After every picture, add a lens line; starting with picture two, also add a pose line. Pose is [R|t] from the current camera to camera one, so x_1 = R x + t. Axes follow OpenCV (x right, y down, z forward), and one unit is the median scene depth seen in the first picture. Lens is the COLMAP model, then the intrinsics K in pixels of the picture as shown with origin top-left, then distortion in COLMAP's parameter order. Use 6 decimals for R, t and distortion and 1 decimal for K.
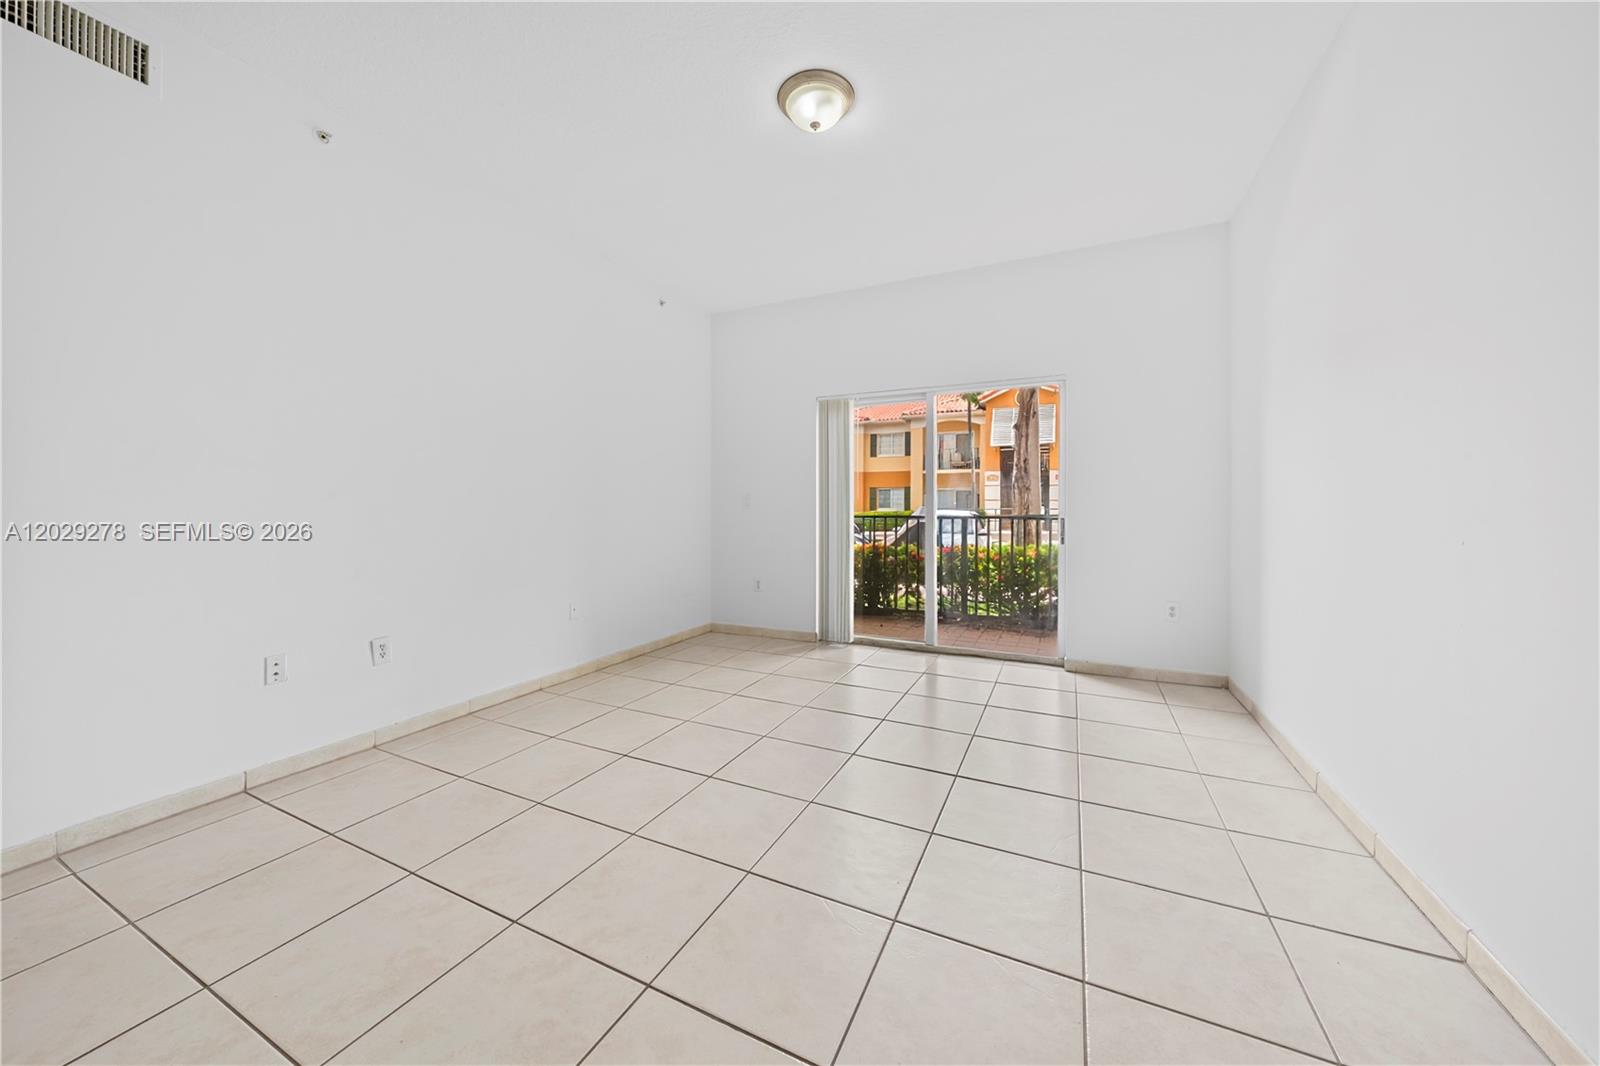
lens RADIAL K [[562.4, 0, 799.8], [0, 562.4, 518.7], [0, 0, 1]] dist [-0.005679, 0.000407]
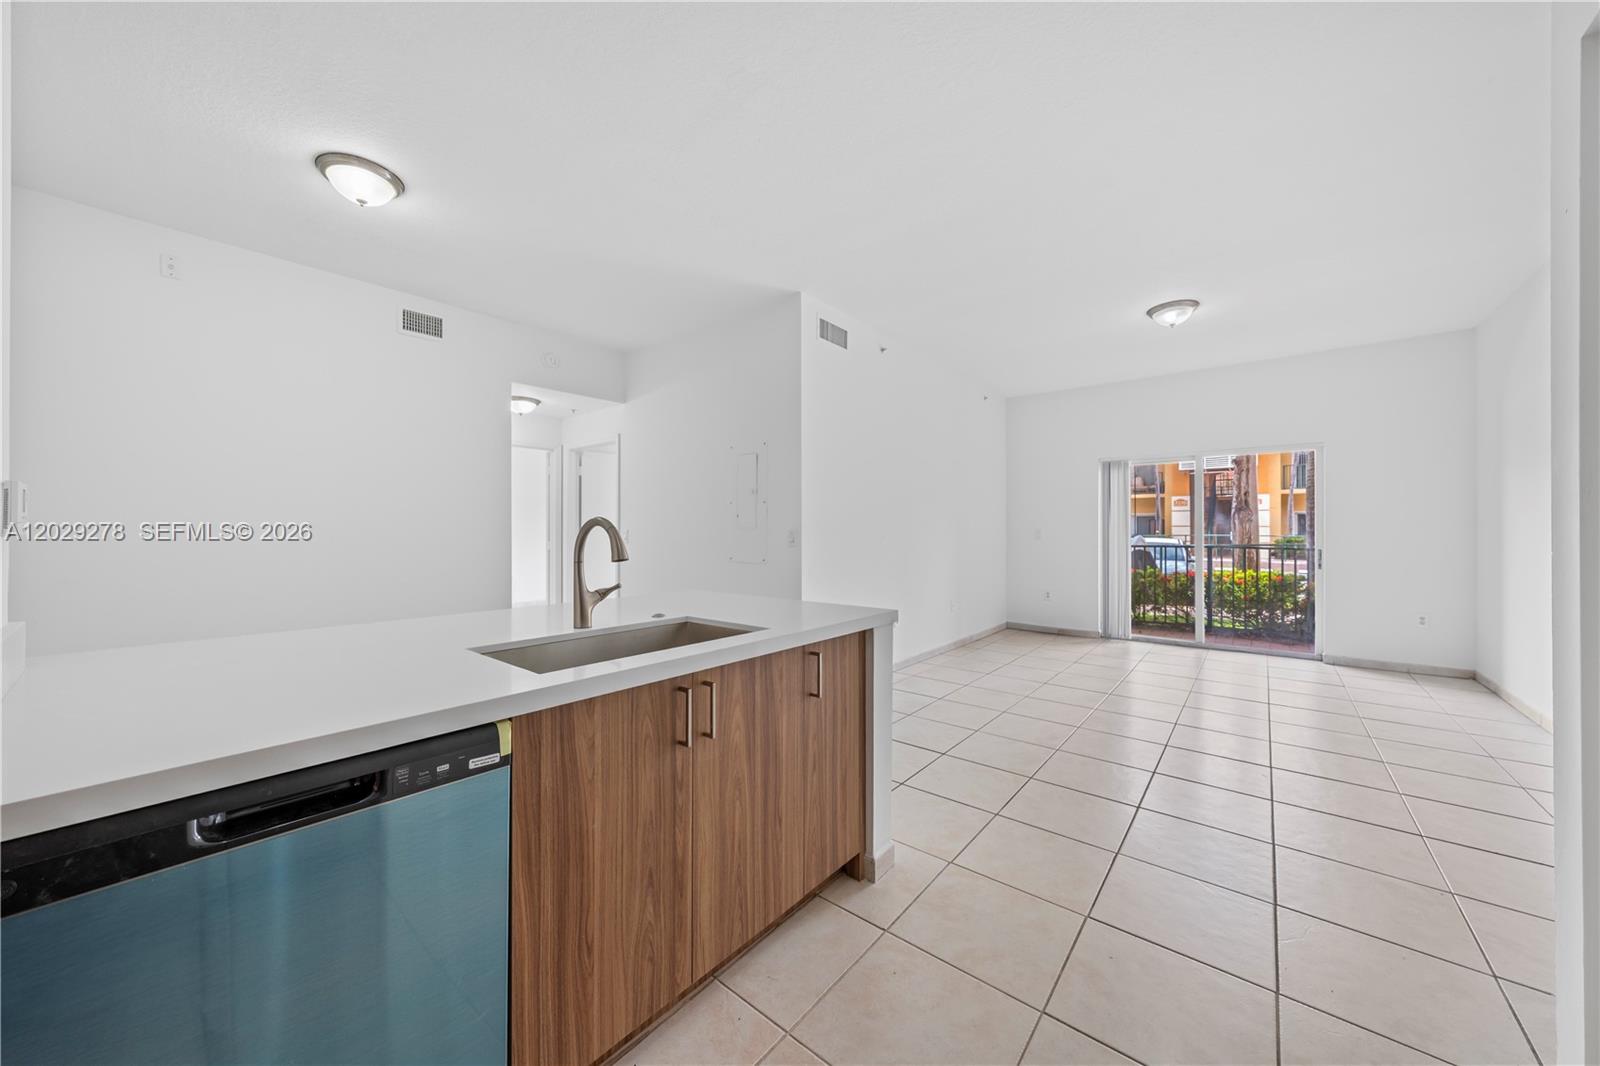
lens RADIAL K [[562.4, 0, 796.2], [0, 562.4, 532.8], [0, 0, 1]] dist [-0.005679, 0.000407]
pose [[0.970097, 0.004630, -0.242672, -0.291180], [-0.008579, 0.999847, -0.015220, -0.007099], [0.242564, 0.016847, 0.969989, -0.413779]]
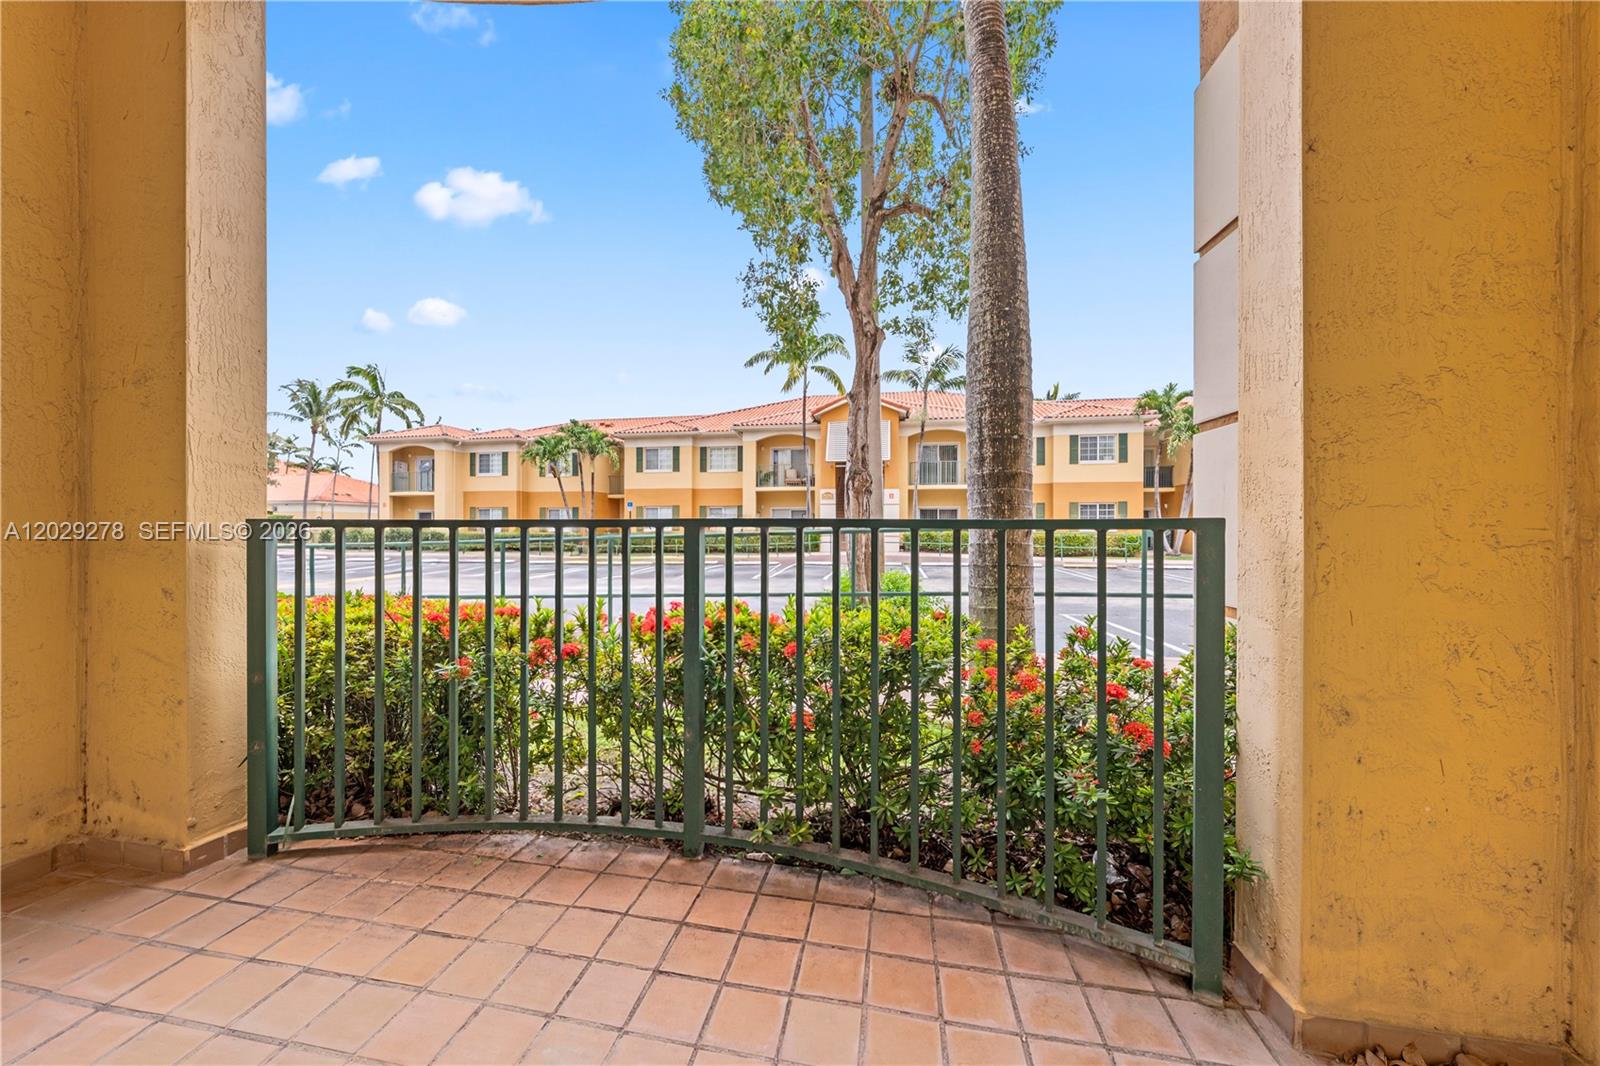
lens RADIAL K [[540.2, 0, 796.9], [0, 540.2, 531.8], [0, 0, 1]] dist [-0.008441, -0.000086]
pose [[0.964776, 0.004328, 0.263037, 0.281190], [0.000268, 0.999848, -0.017432, 0.007890], [-0.263072, 0.016889, 0.964628, 0.724884]]
